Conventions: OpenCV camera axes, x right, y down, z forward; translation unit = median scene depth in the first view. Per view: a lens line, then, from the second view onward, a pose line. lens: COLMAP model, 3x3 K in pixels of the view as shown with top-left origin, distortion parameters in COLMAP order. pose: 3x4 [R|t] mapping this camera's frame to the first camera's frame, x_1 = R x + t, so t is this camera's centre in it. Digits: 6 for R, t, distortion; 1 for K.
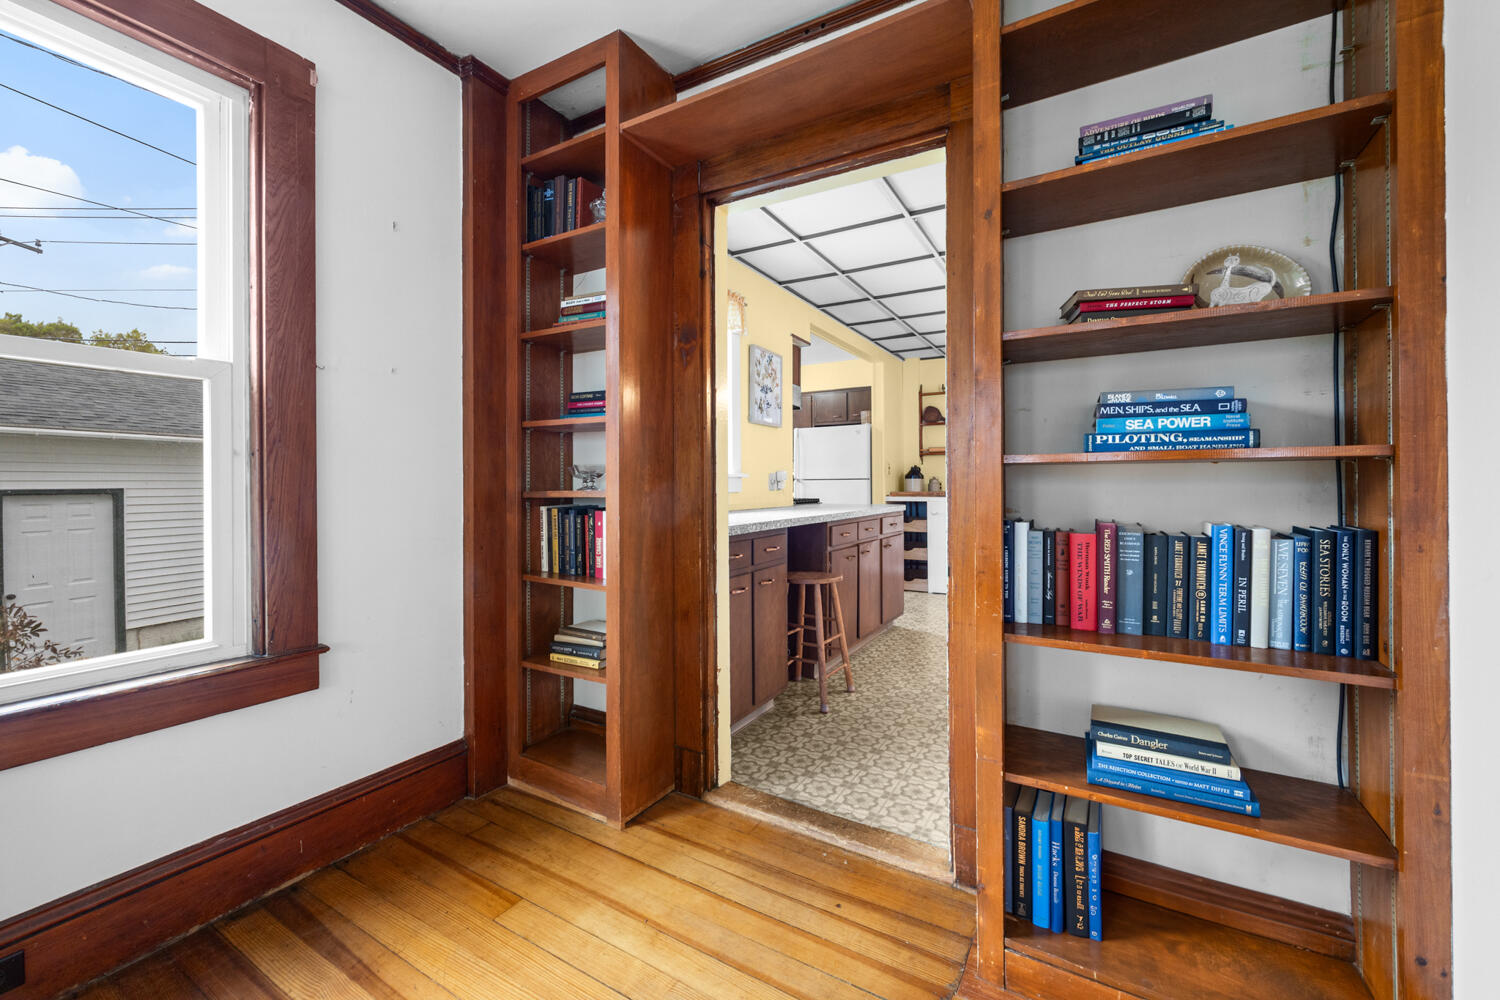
lens RADIAL K [[582.9, 0, 801.0], [0, 582.9, 484.6], [0, 0, 1]] dist [-0.000461, -0.000027]
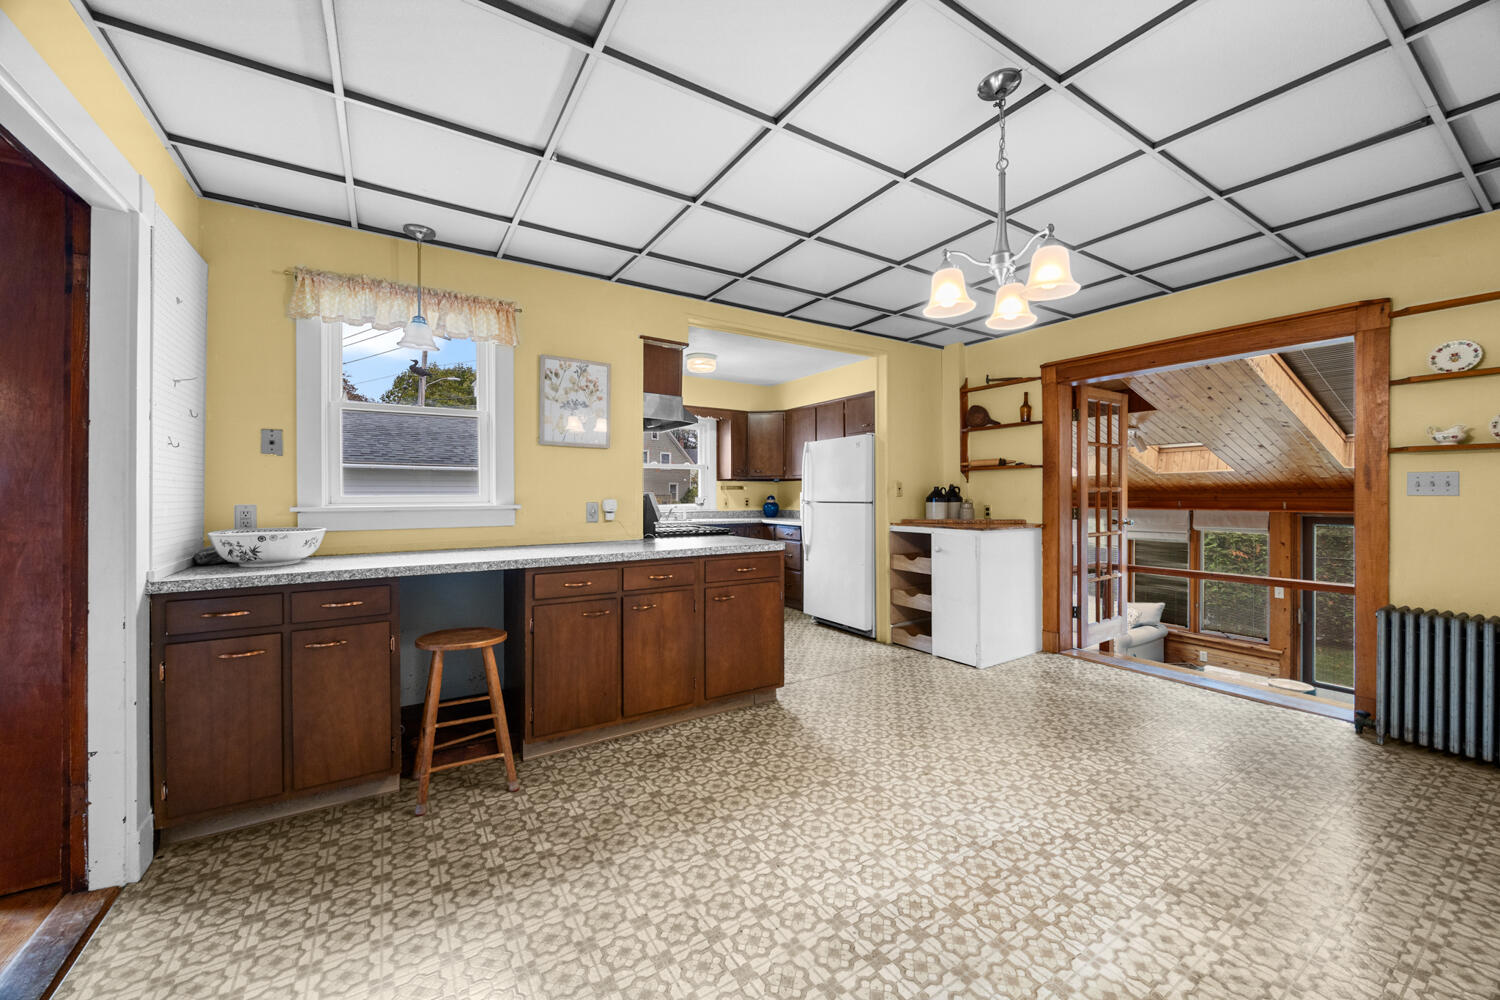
lens RADIAL K [[582.9, 0, 763.1], [0, 582.9, 494.7], [0, 0, 1]] dist [-0.000461, -0.000027]
pose [[0.887151, 0.001175, -0.461477, 0.774681], [-0.002235, 0.999996, -0.001750, -0.039997], [0.461473, 0.002584, 0.887150, 0.486475]]
